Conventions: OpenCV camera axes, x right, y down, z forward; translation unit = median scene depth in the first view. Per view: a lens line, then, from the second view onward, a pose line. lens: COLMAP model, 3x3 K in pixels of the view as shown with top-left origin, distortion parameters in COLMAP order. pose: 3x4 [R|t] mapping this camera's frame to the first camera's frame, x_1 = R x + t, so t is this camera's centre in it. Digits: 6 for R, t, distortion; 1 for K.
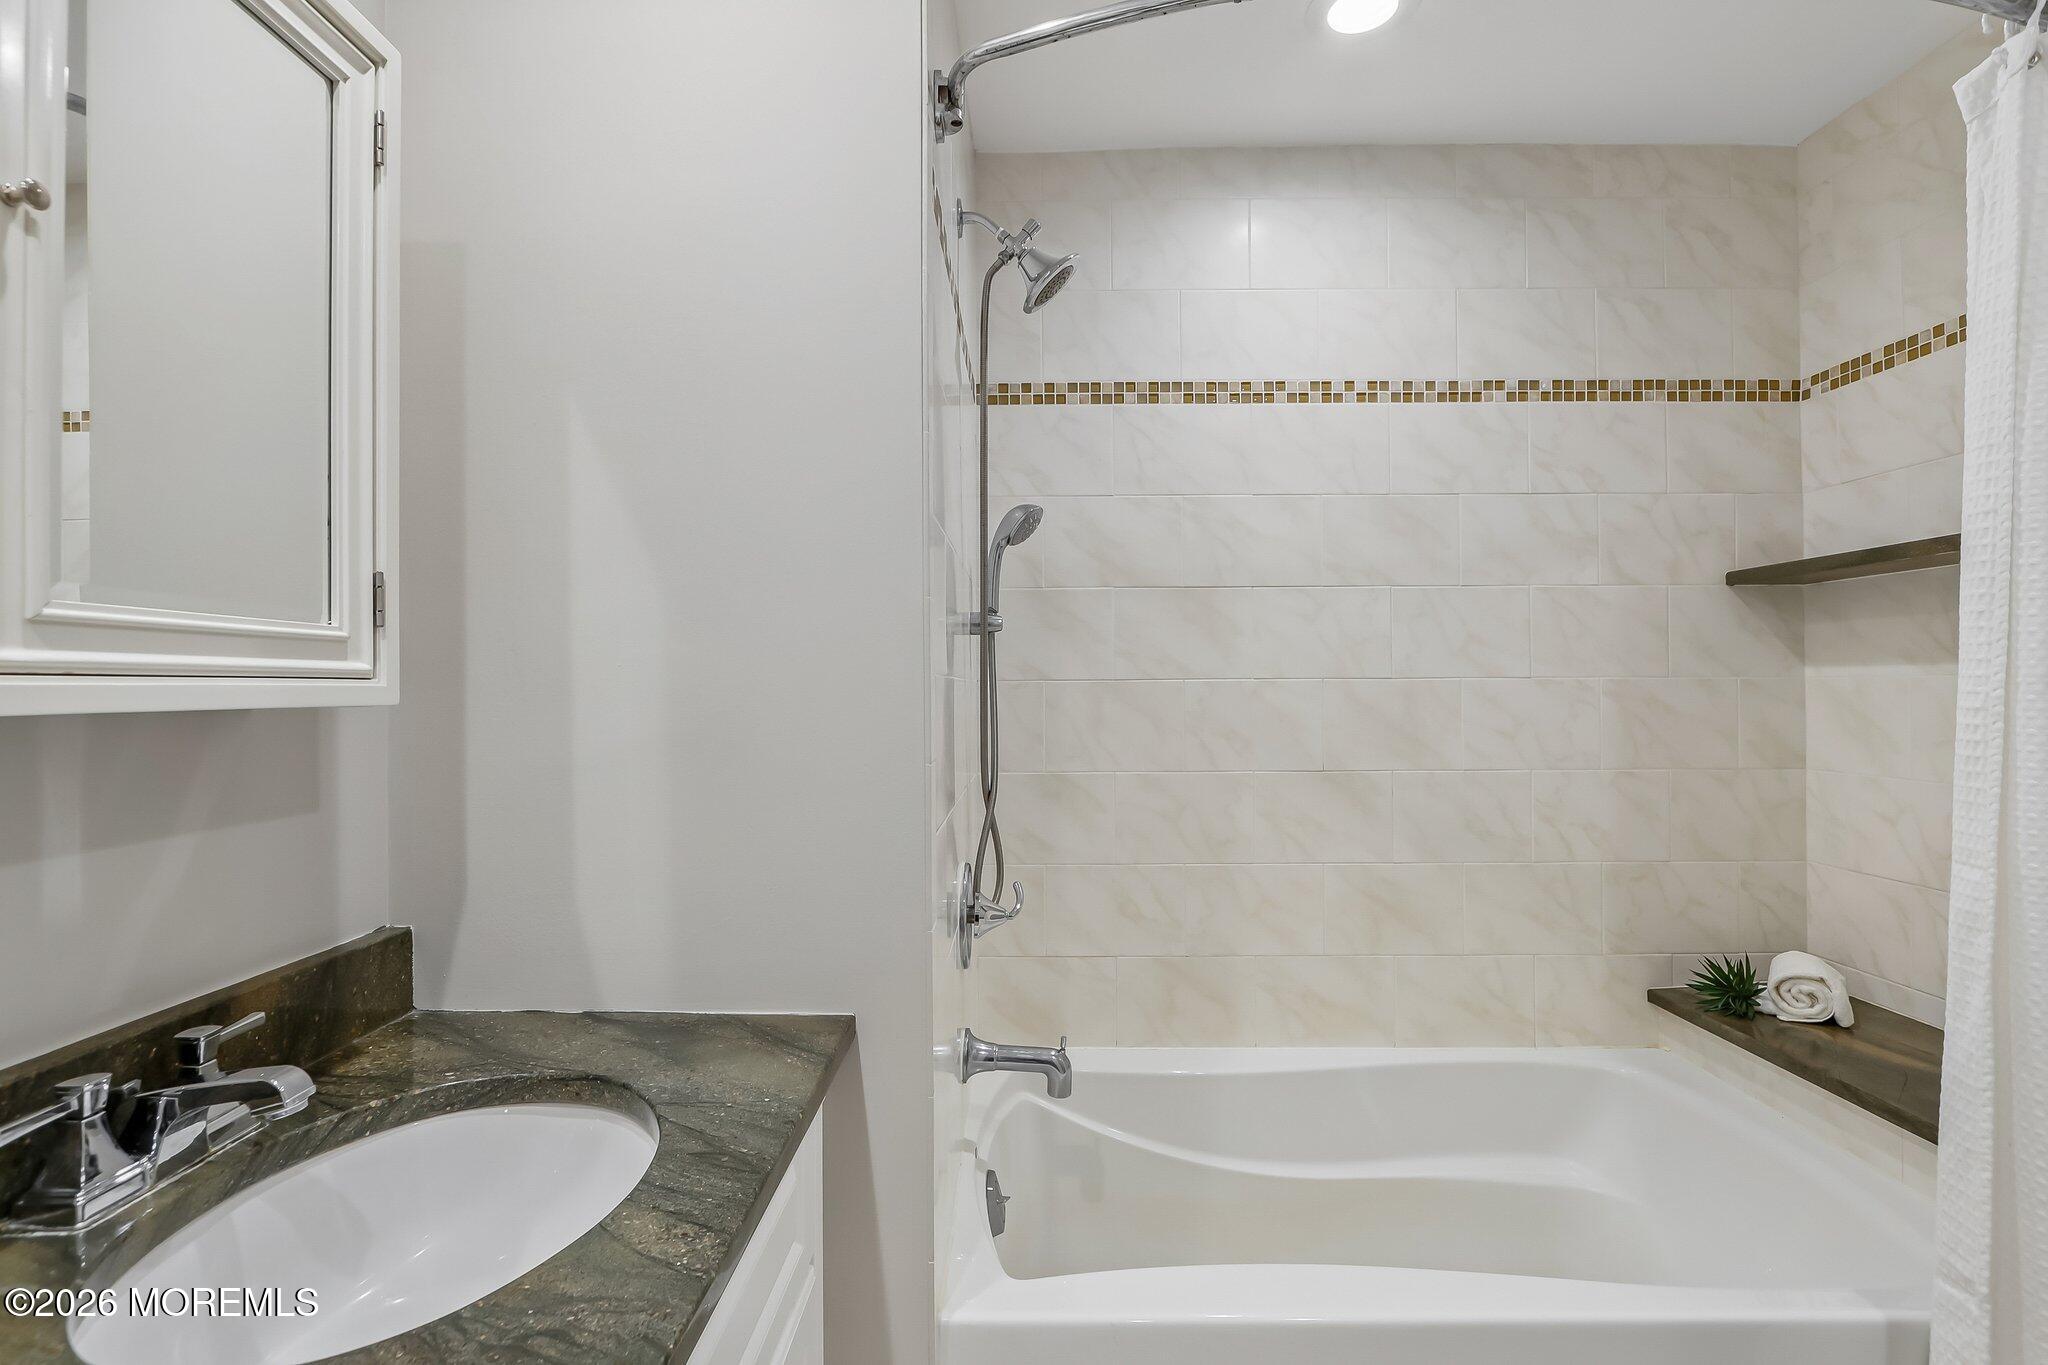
lens RADIAL K [[1015.9, 0, 1015.1], [0, 1015.9, 679.0], [0, 0, 1]] dist [-0.021629, 0.002295]
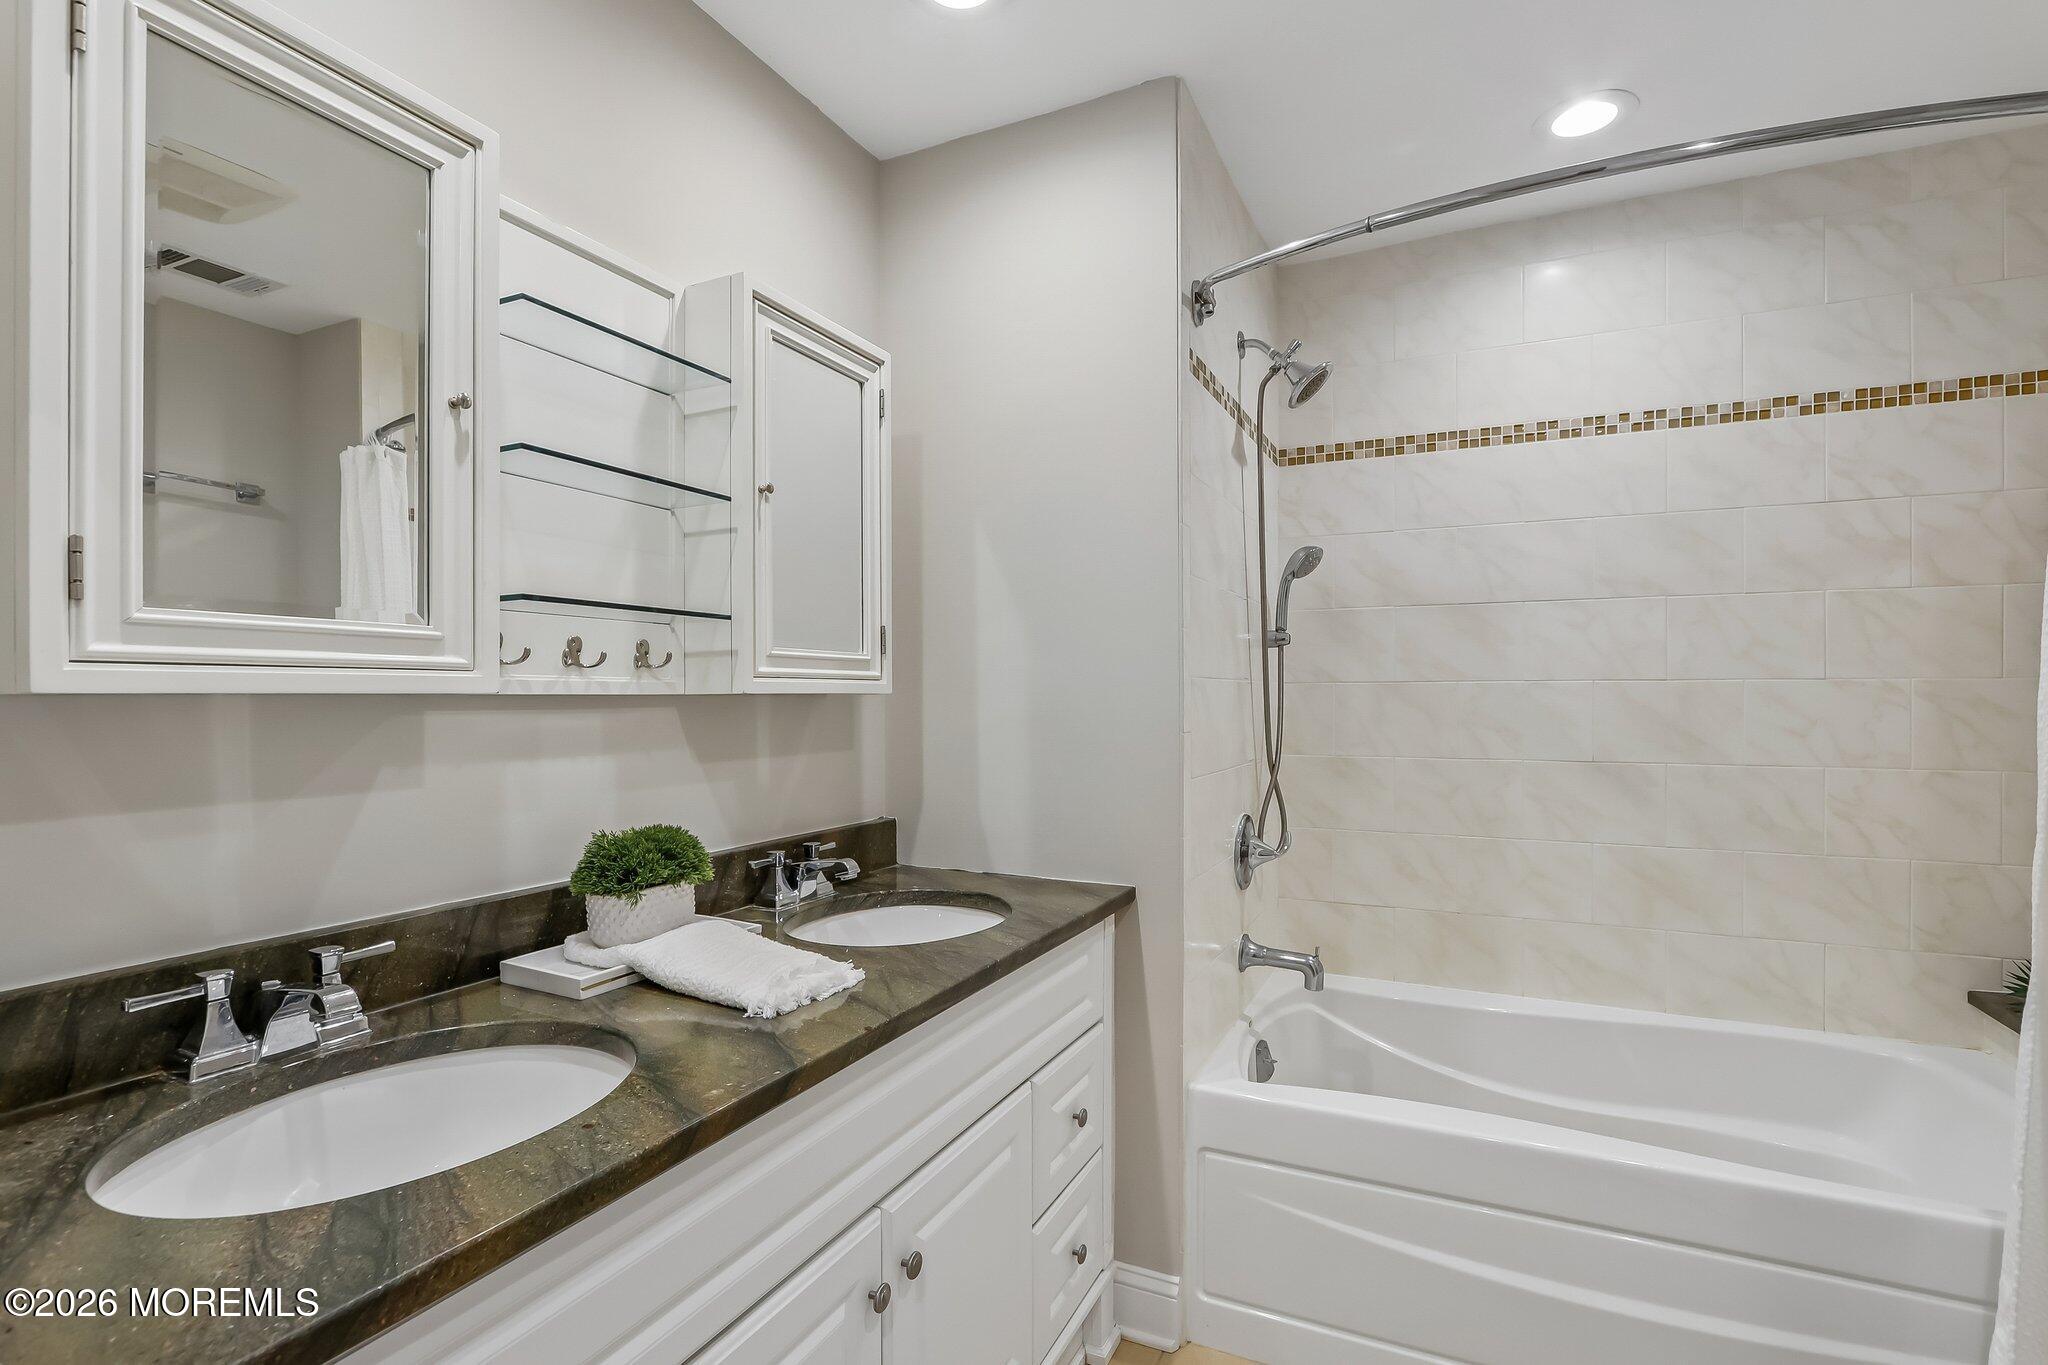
lens RADIAL K [[1015.9, 0, 1021.3], [0, 1015.9, 682.1], [0, 0, 1]] dist [-0.021629, 0.002295]
pose [[0.919794, -0.002766, -0.392391, 0.164414], [0.001474, 0.999992, -0.003594, 0.004893], [0.392398, 0.002727, 0.919791, -0.299640]]
